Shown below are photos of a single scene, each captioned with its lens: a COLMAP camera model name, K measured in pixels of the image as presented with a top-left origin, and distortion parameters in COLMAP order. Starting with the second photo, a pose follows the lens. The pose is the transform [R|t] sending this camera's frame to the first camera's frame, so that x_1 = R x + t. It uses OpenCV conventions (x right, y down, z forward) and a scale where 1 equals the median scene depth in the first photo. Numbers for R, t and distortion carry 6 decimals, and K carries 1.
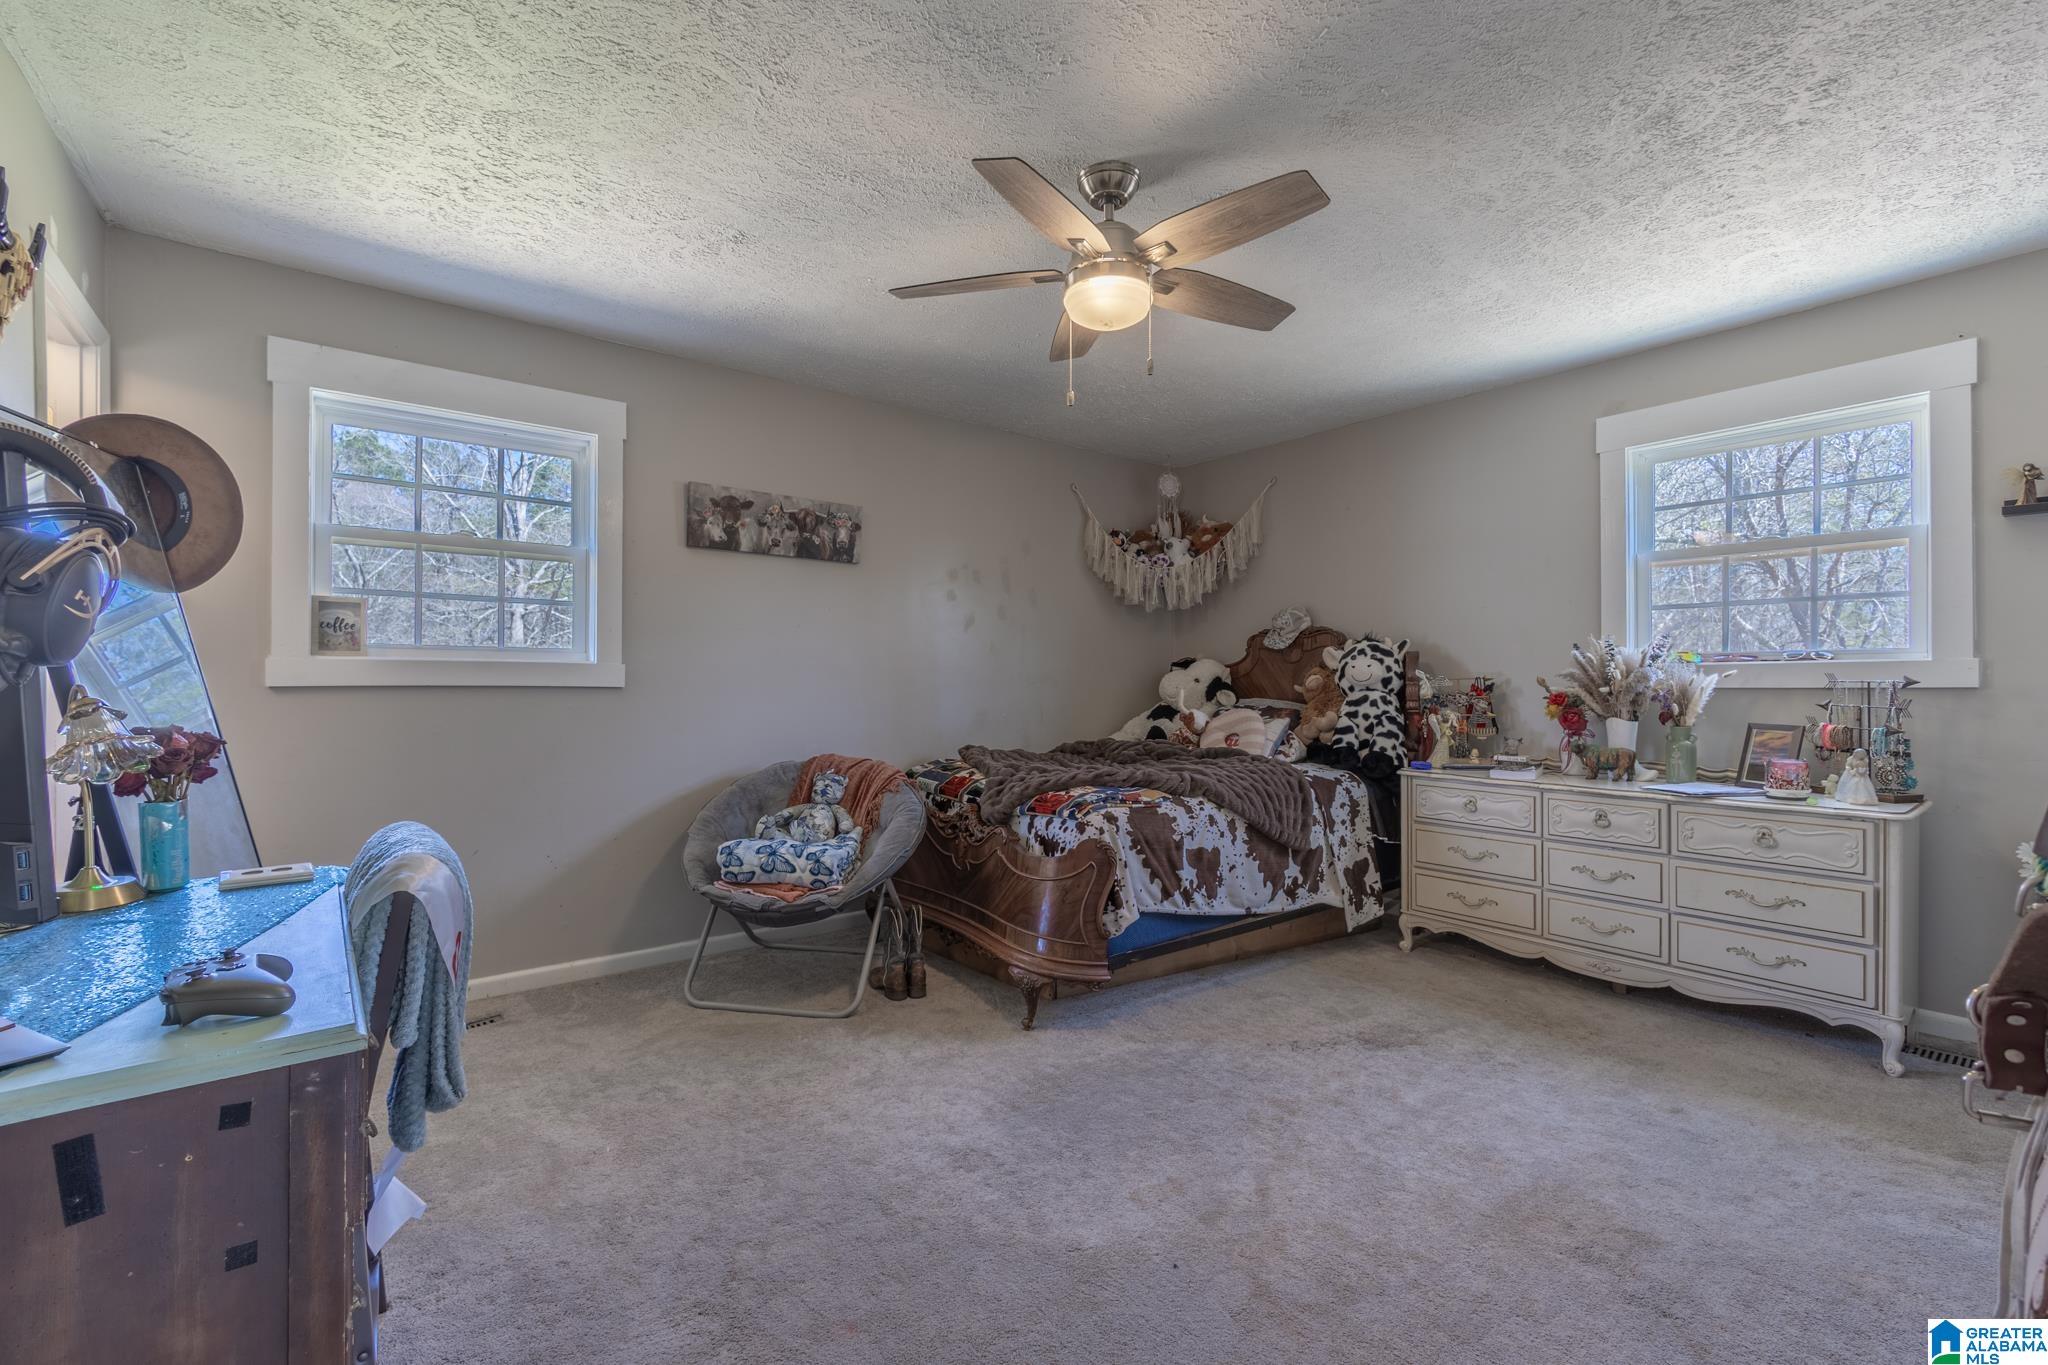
lens RADIAL K [[870.1, 0, 1015.2], [0, 870.1, 678.1], [0, 0, 1]] dist [-0.002785, 0.000136]
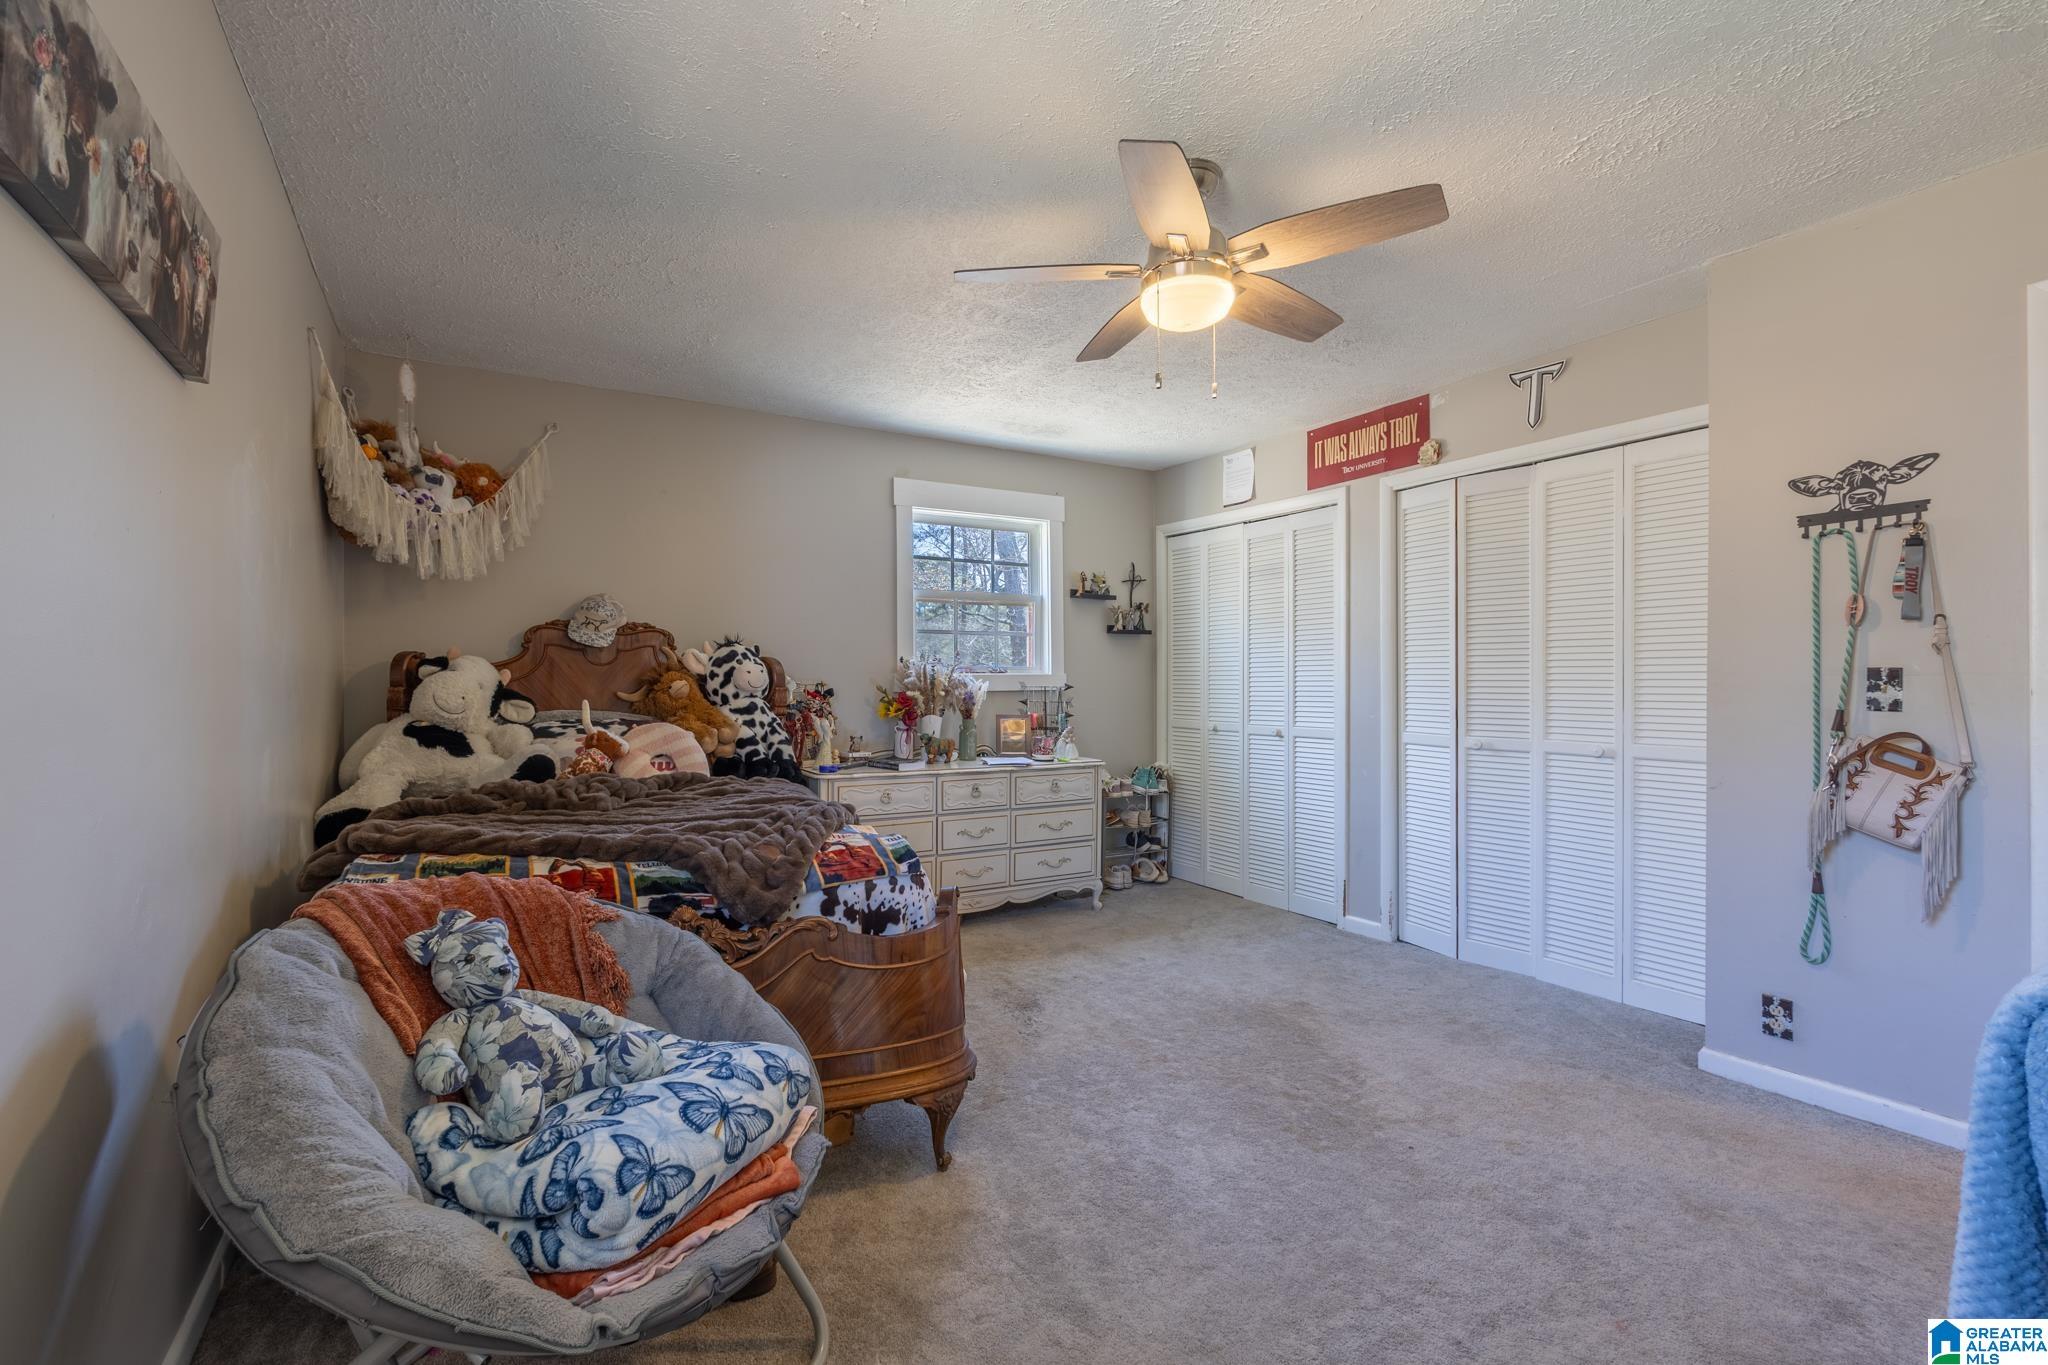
lens RADIAL K [[870.1, 0, 1015.2], [0, 870.1, 678.1], [0, 0, 1]] dist [-0.002785, 0.000136]
pose [[0.142686, 0.005382, 0.989753, -0.633278], [-0.004543, 0.999978, -0.004782, -0.004296], [-0.989758, -0.003814, 0.142707, 0.754273]]
